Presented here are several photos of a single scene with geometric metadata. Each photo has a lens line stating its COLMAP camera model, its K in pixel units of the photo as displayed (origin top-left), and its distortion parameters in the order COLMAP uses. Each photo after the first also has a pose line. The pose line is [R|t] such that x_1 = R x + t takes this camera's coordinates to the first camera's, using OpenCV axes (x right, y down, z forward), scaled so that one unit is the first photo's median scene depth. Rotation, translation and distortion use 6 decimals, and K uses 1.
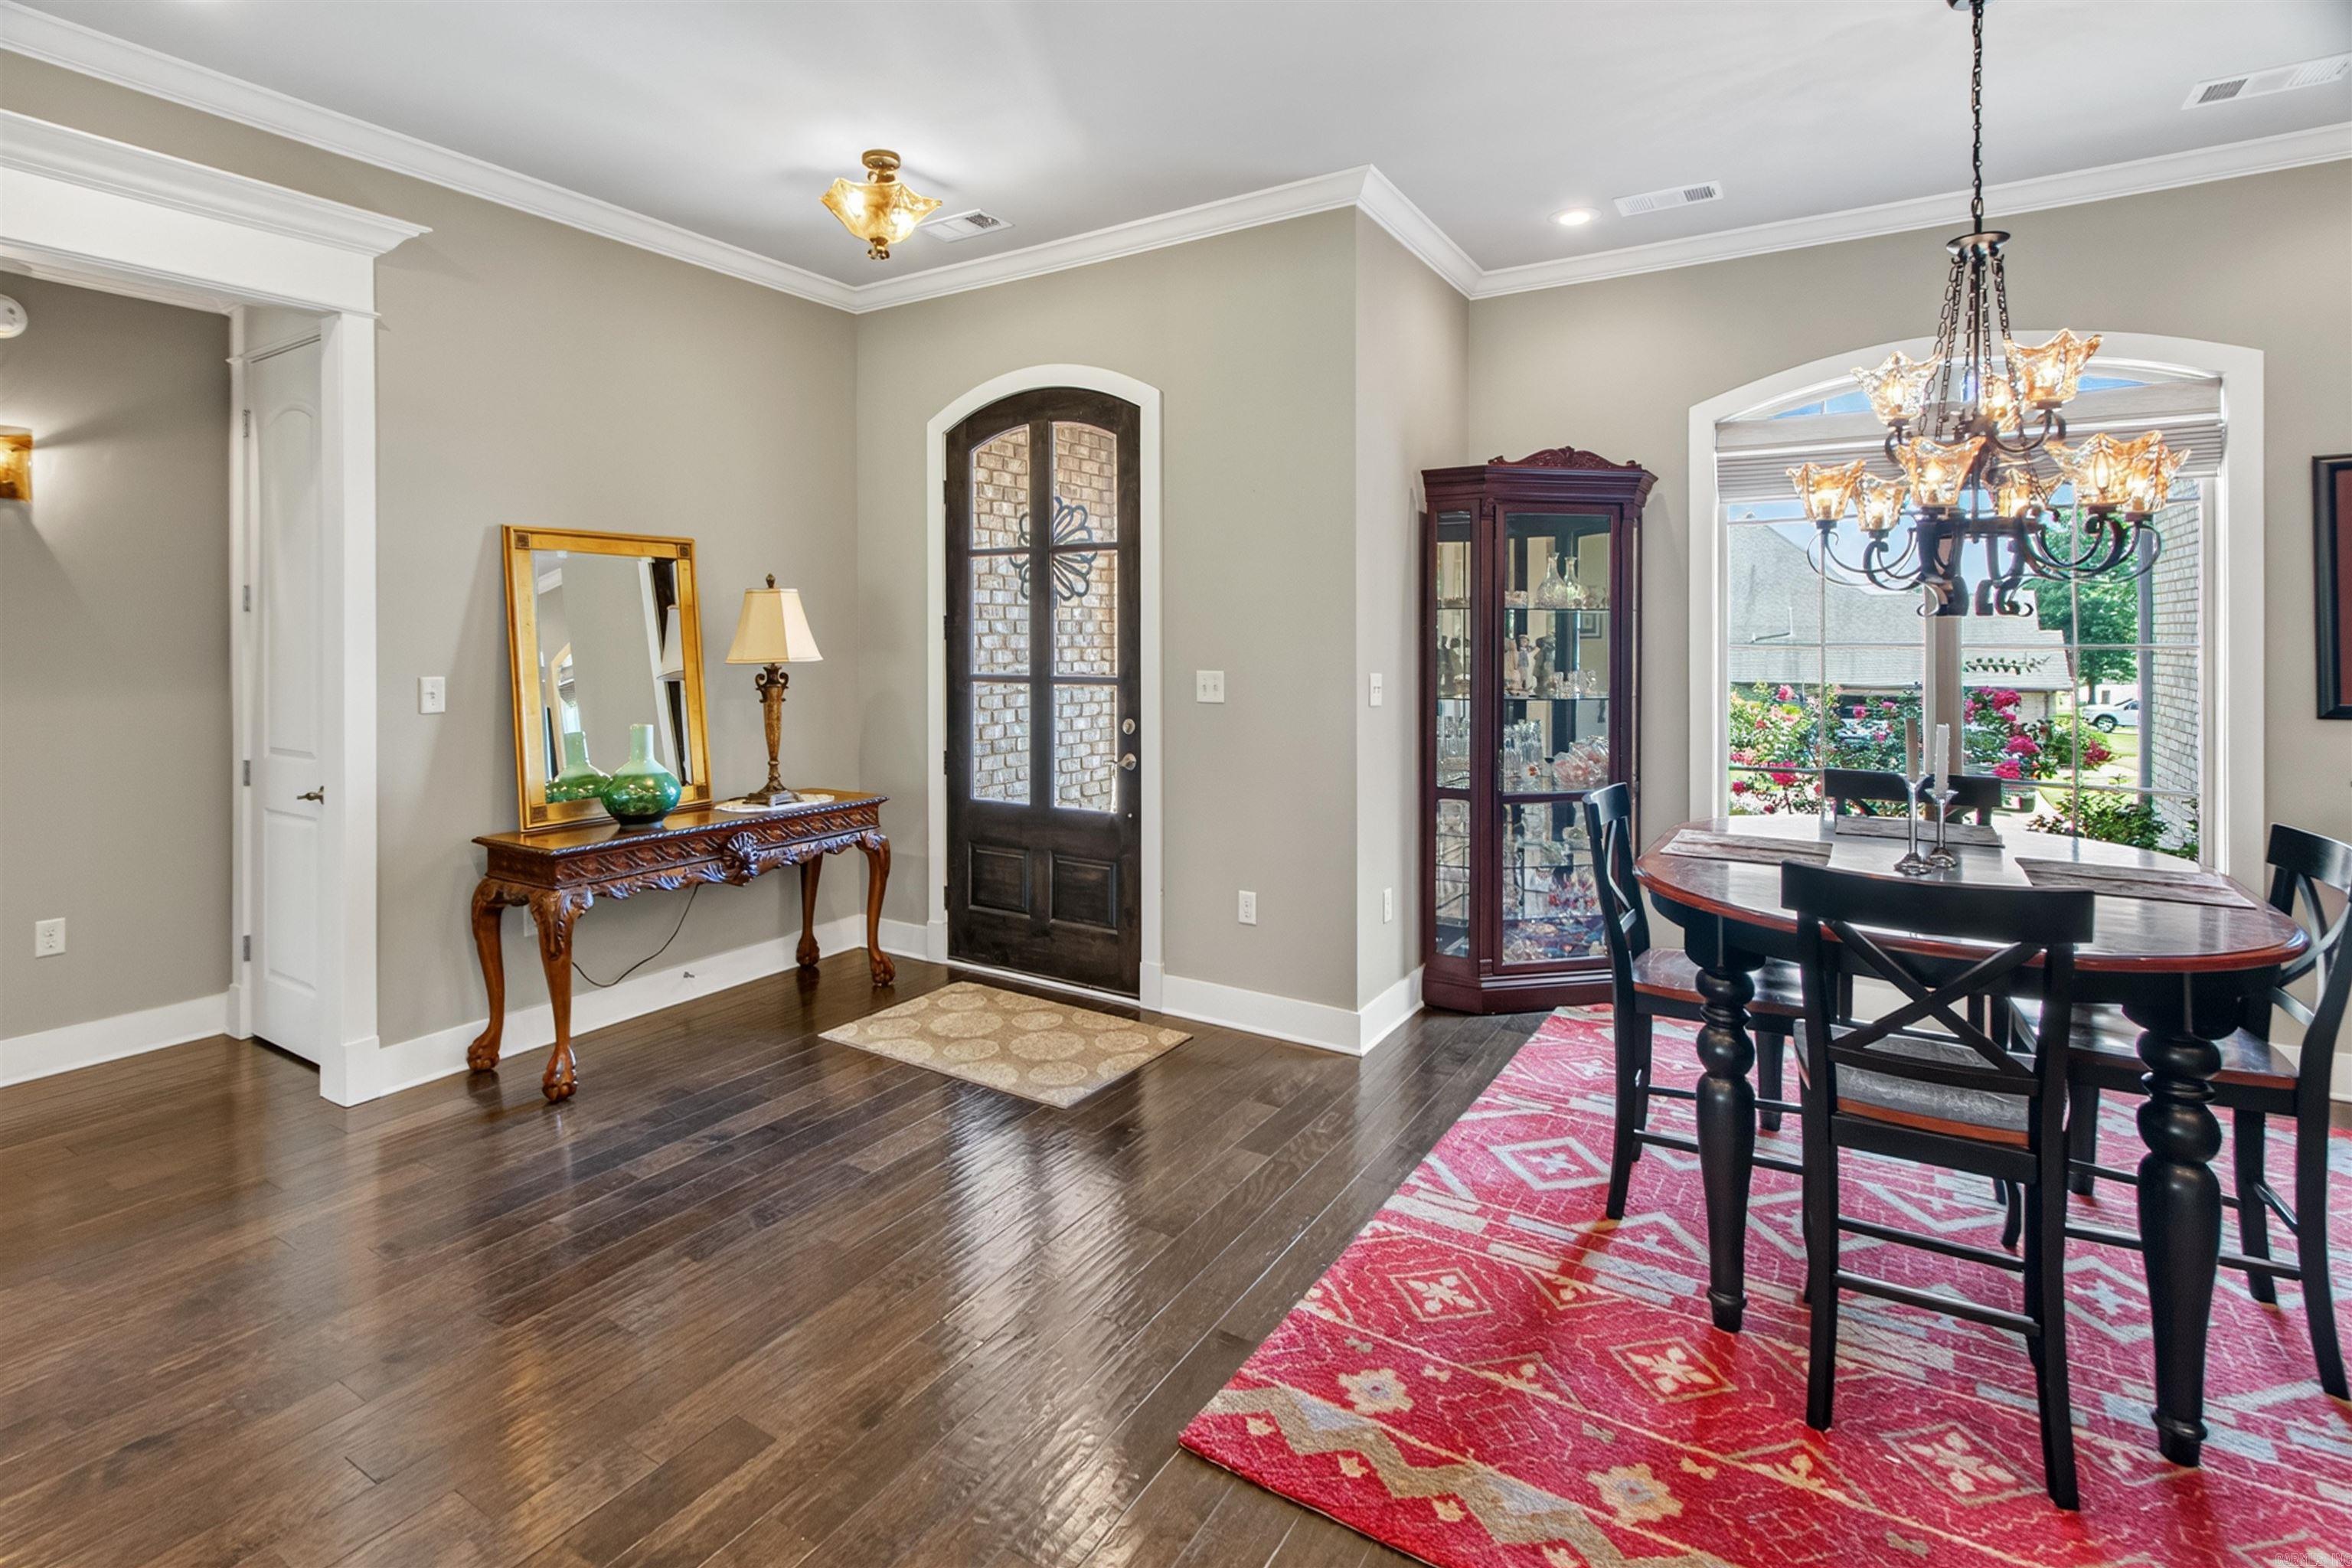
lens RADIAL K [[1202.7, 0, 1129.6], [0, 1202.7, 640.1], [0, 0, 1]] dist [-0.000812, 0.001062]
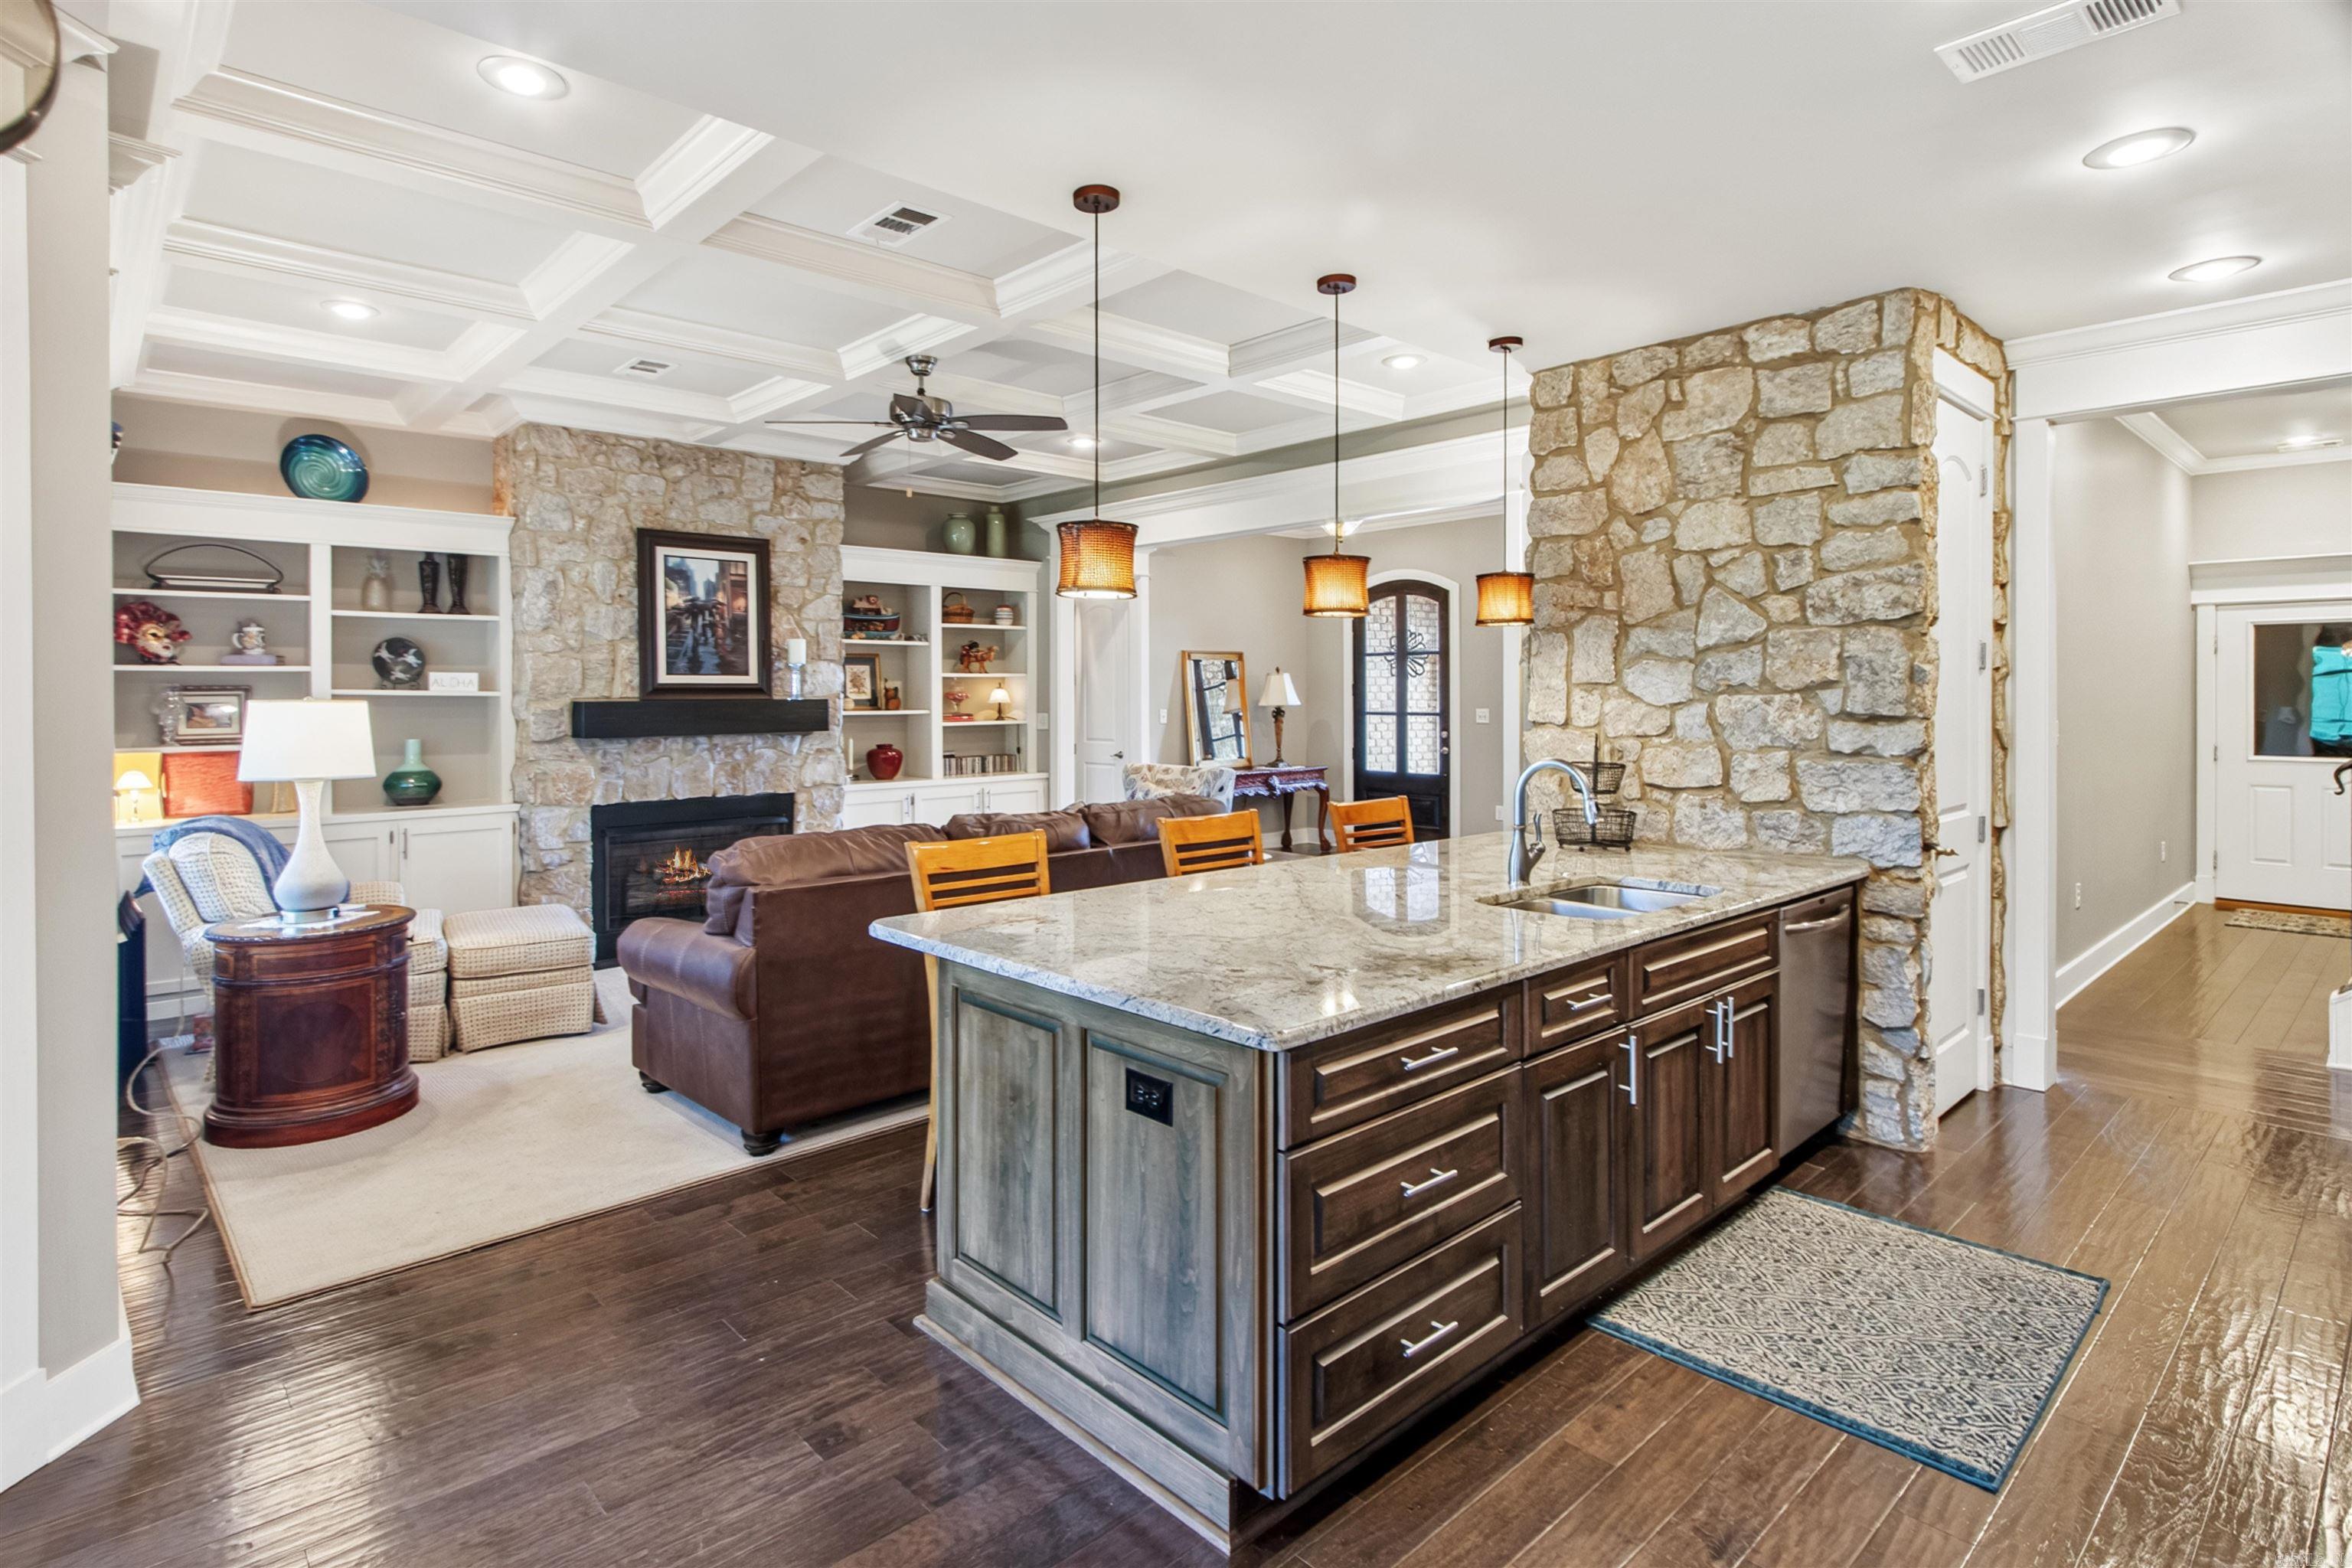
lens RADIAL K [[1204.0, 0, 1179.1], [0, 1204.0, 697.4], [0, 0, 1]] dist [0.014598, -0.006252]
pose [[0.971549, 0.000076, -0.236837, 0.056636], [0.000213, 0.999999, 0.001196, 0.000818], [0.236837, -0.001212, 0.971549, -1.306866]]
